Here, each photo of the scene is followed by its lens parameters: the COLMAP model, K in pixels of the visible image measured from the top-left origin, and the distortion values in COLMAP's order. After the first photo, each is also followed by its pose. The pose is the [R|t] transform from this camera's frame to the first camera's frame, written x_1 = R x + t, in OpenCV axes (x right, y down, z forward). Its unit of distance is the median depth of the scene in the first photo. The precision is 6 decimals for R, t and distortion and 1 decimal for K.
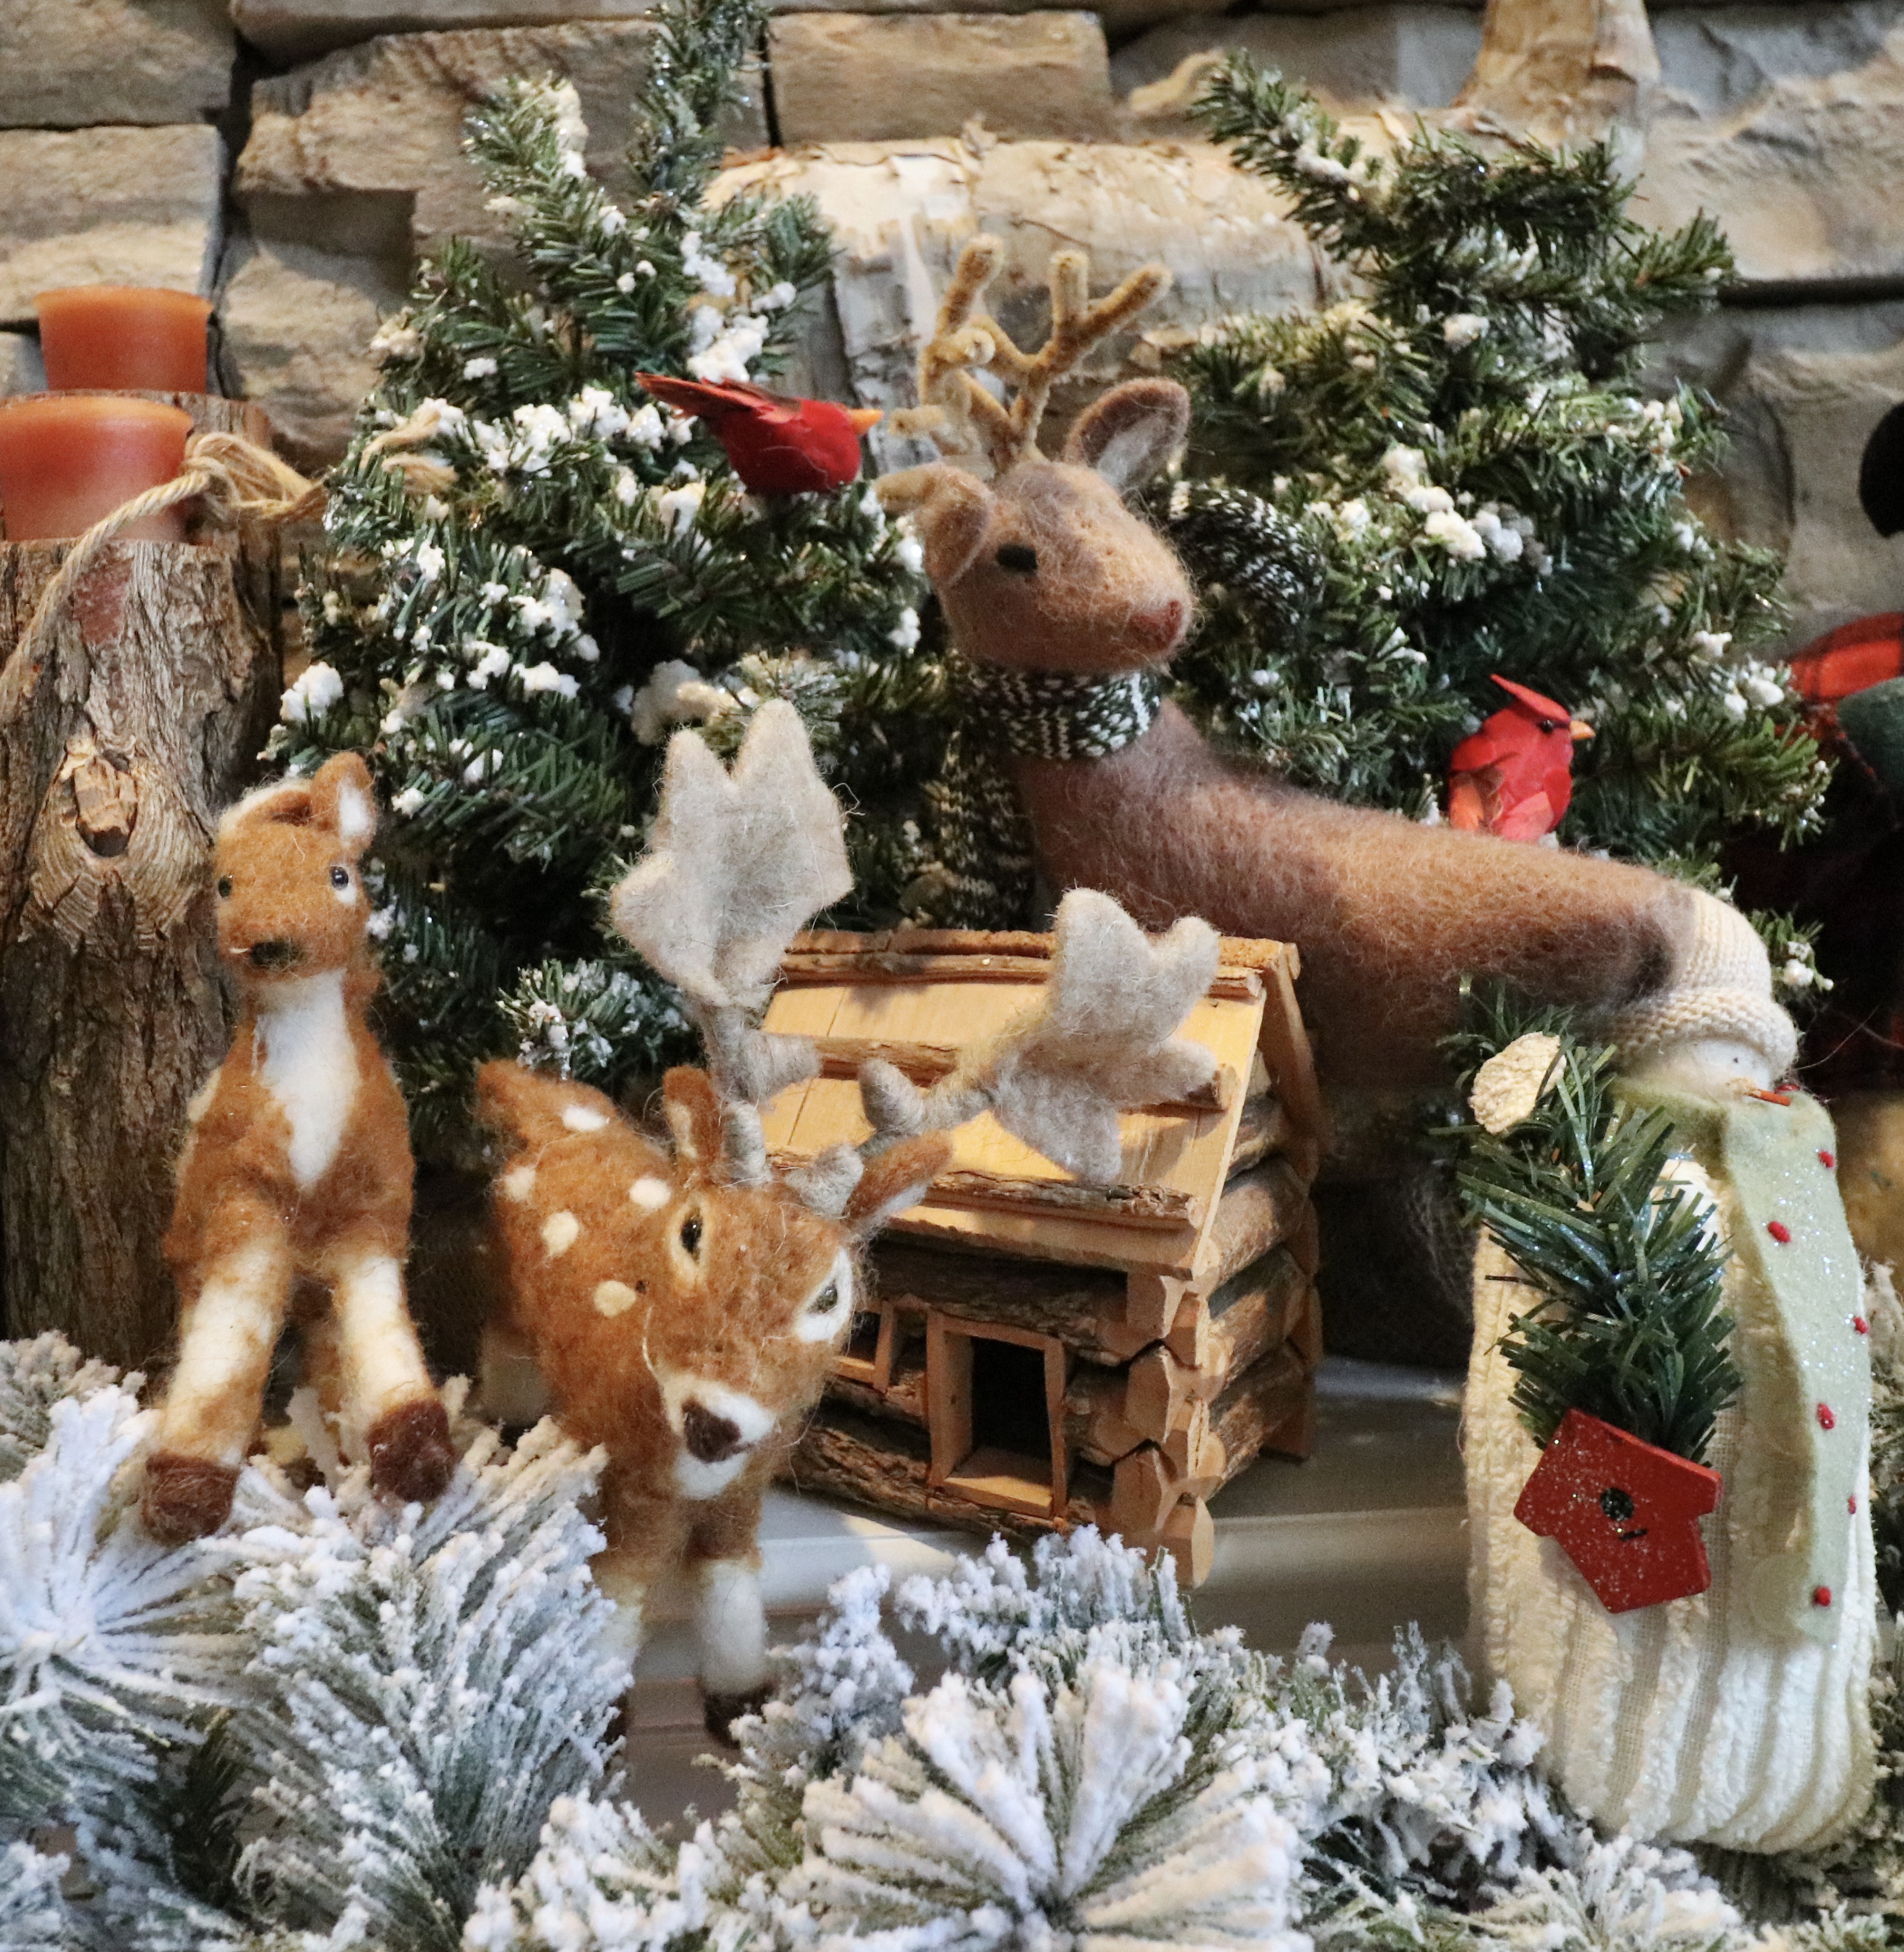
lens RADIAL K [[1789.1, 0, 802.6], [0, 1789.1, 773.2], [0, 0, 1]] dist [-0.003387, 0.000000]
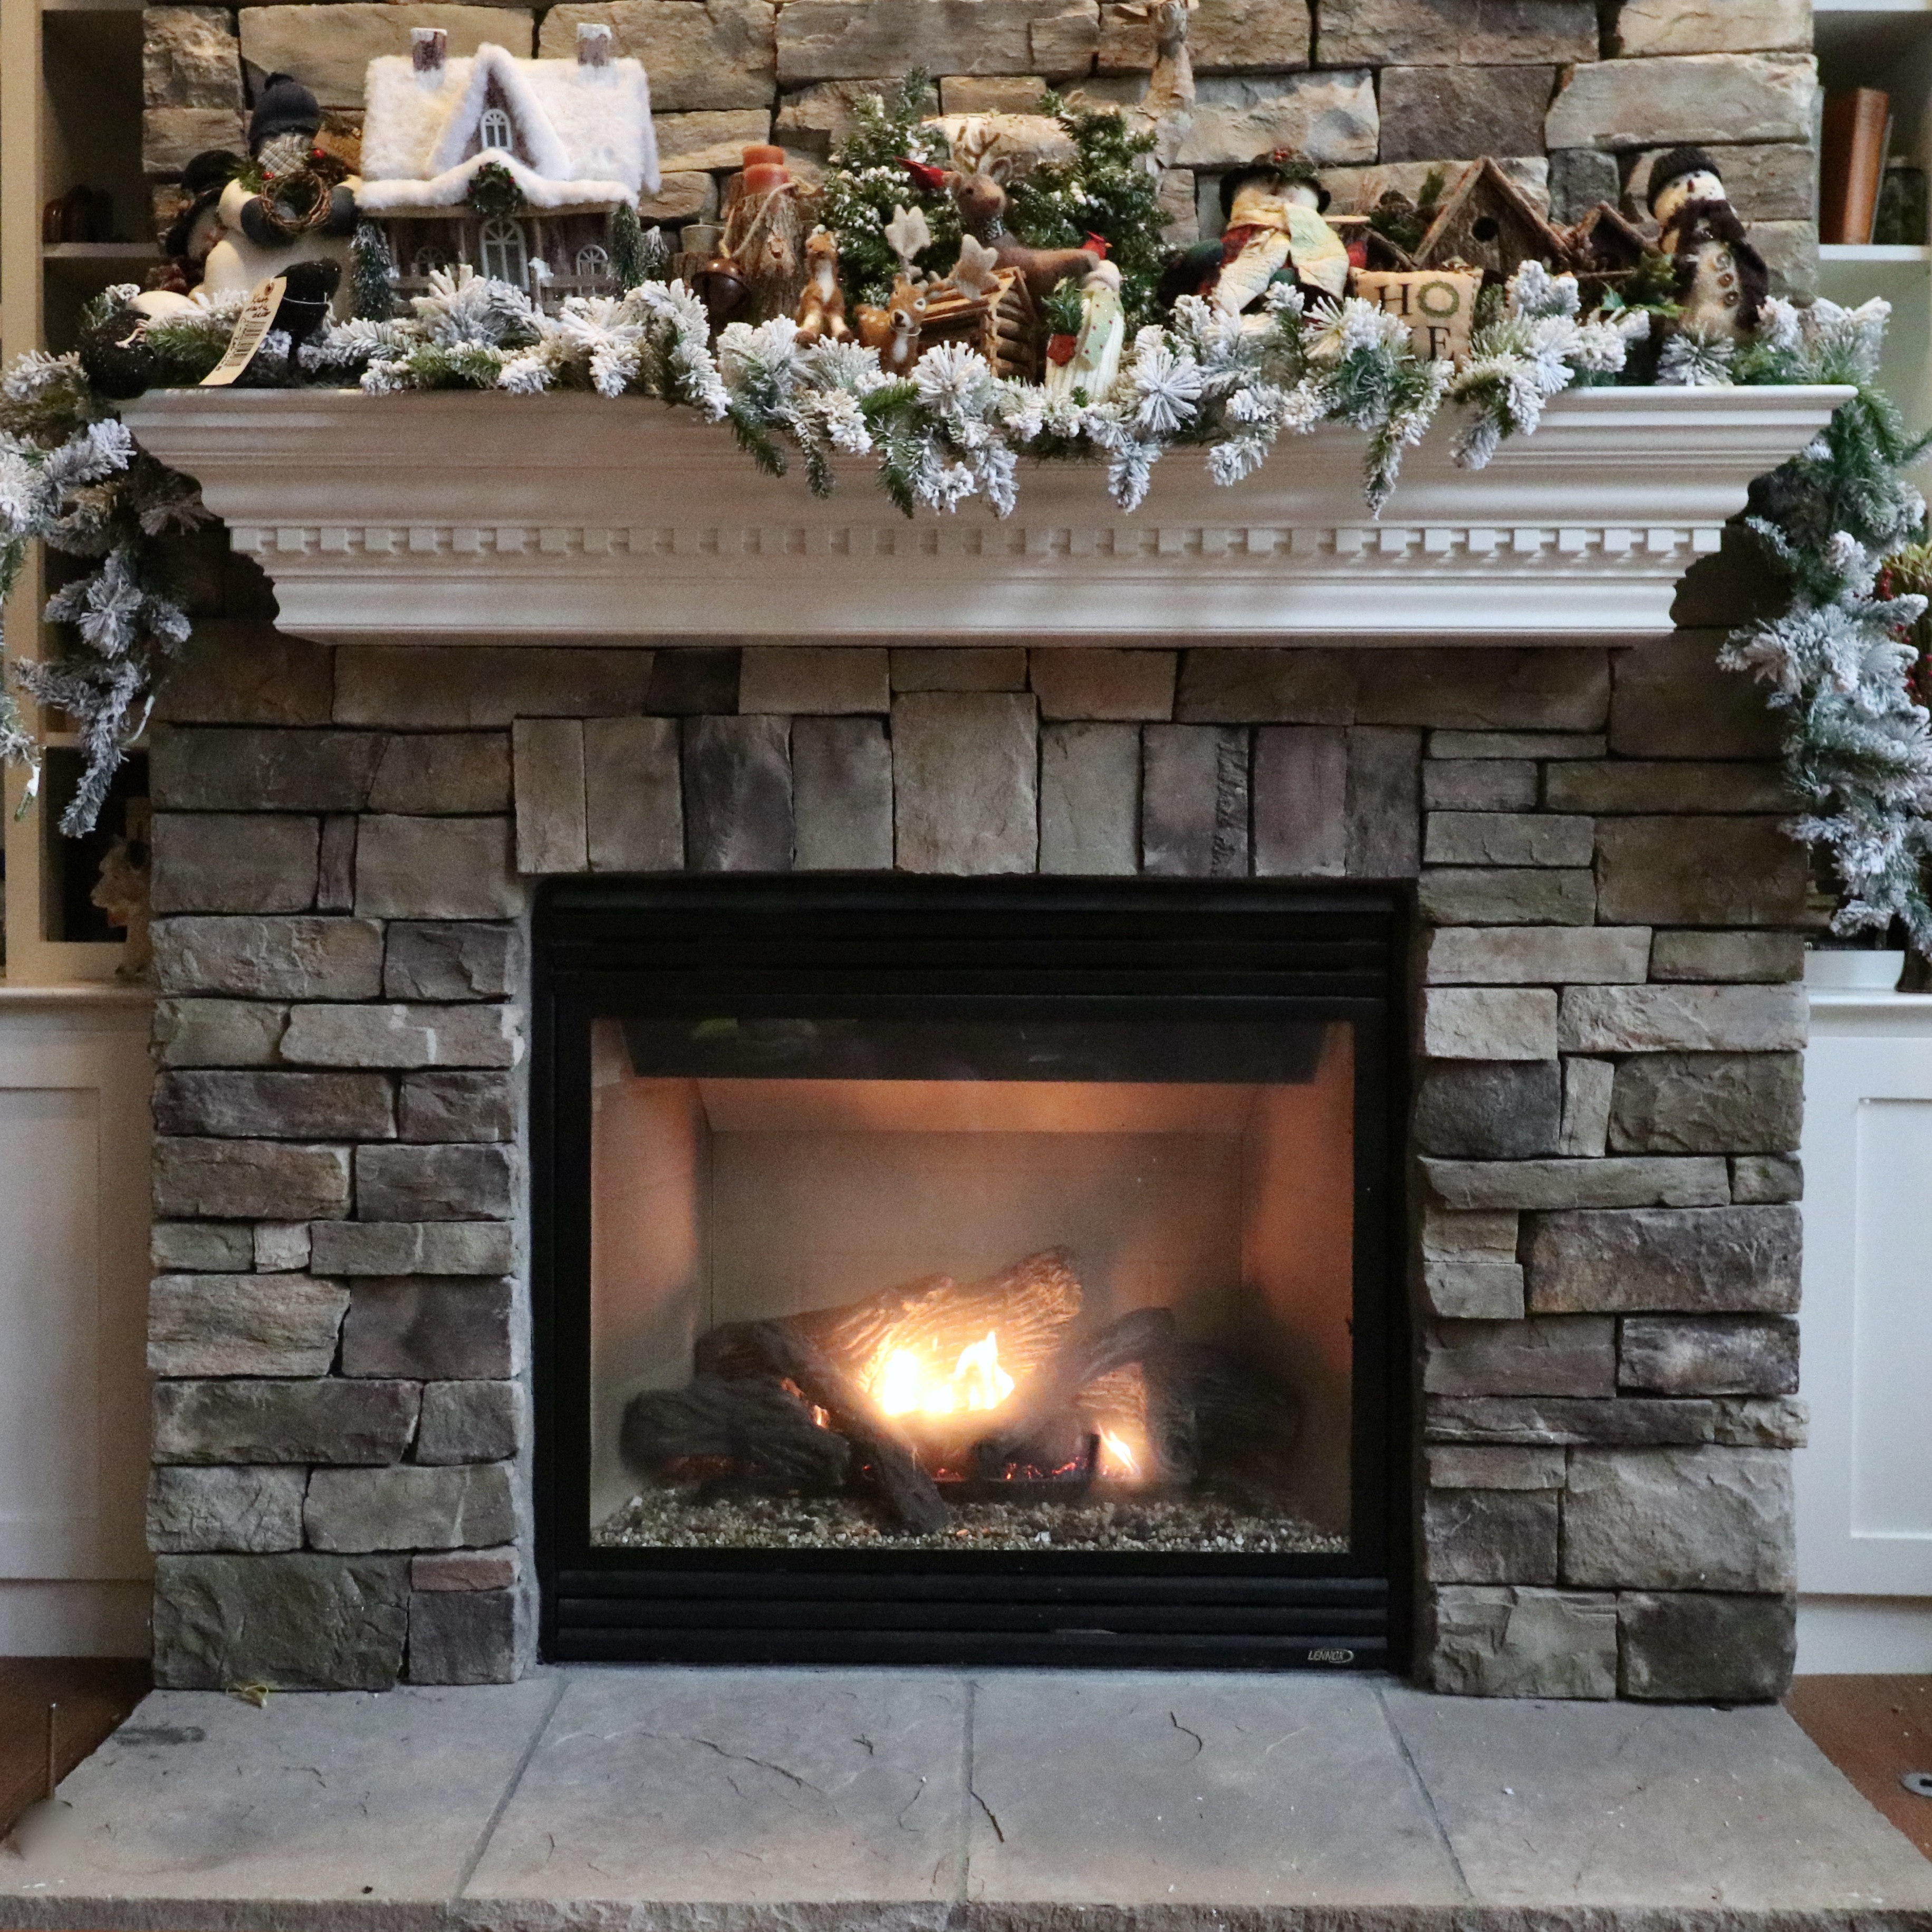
lens RADIAL K [[2099.2, 0, 980.7], [0, 2099.2, 957.0], [0, 0, 1]] dist [0.002891, 0.000000]
pose [[0.997738, 0.031916, -0.059168, 0.496489], [-0.031789, 0.999490, 0.003078, 1.743256], [0.059236, -0.001190, 0.998243, -4.216691]]
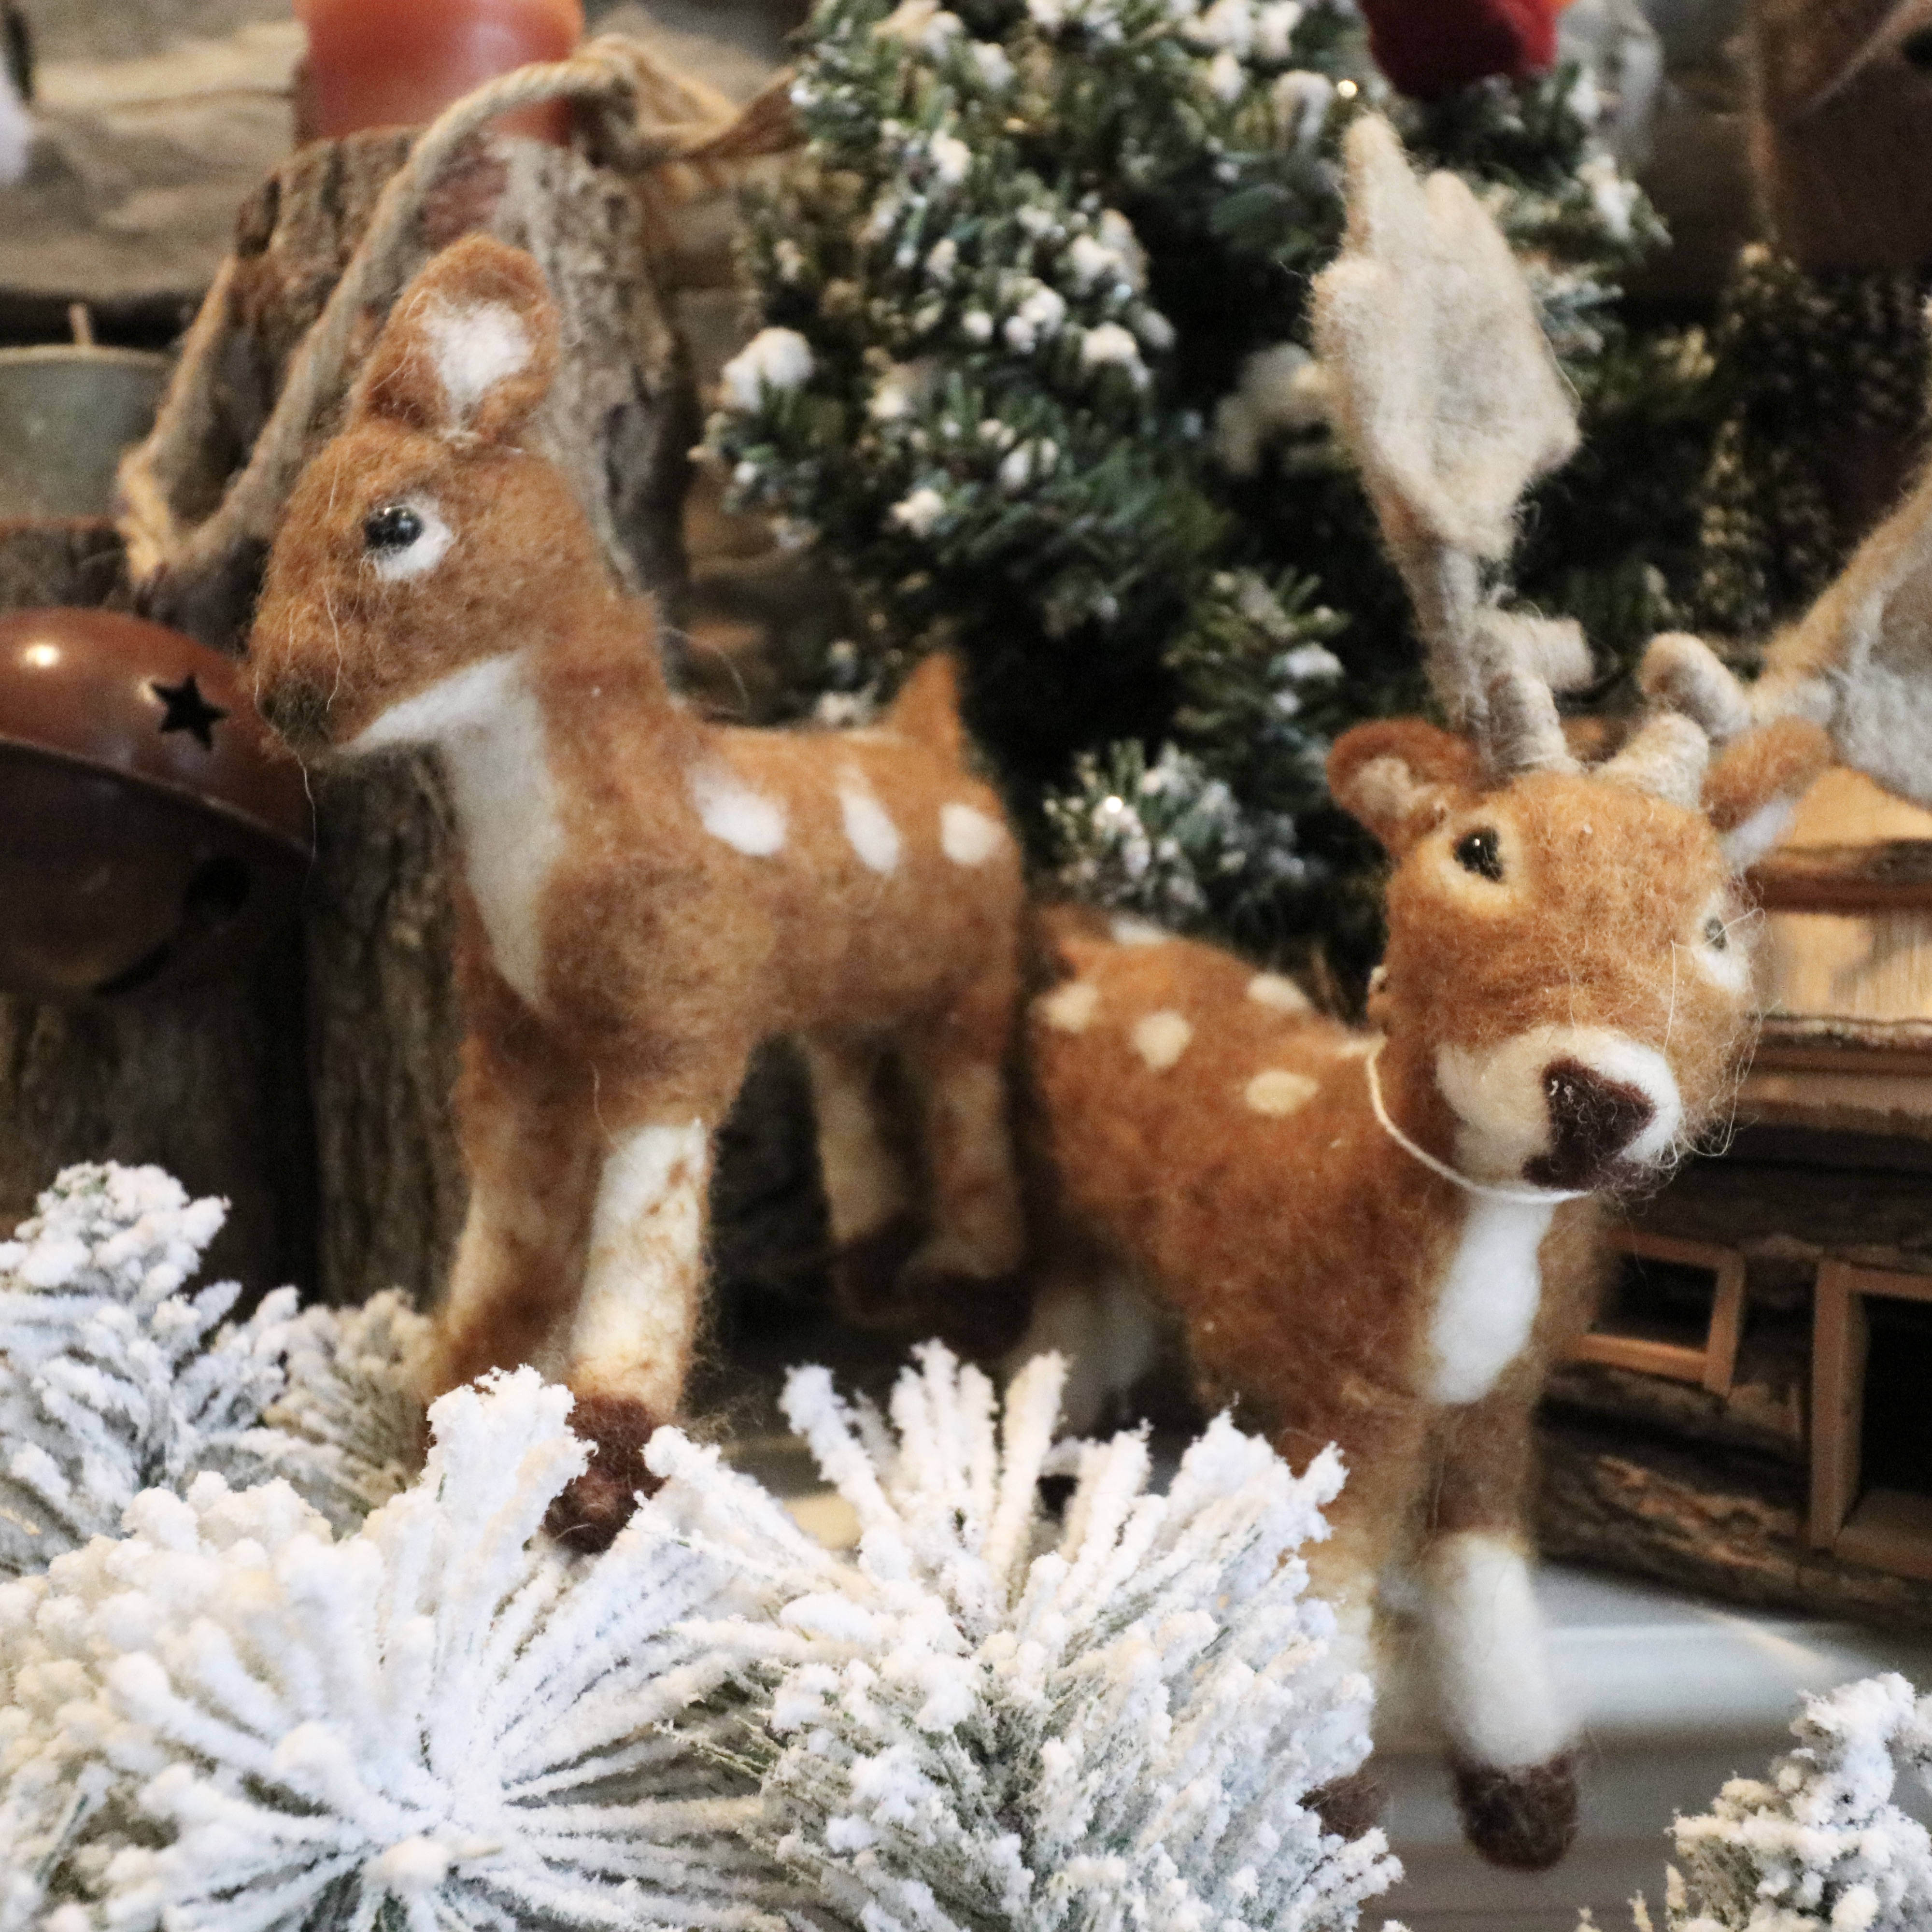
lens RADIAL K [[1749.2, 0, 997.2], [0, 1749.2, 893.5], [0, 0, 1]] dist [0.010343, -0.036691]
pose [[0.998853, 0.003650, -0.047735, -0.156126], [-0.003150, 0.999939, 0.010557, 0.147553], [0.047770, -0.010395, 0.998804, 0.341787]]
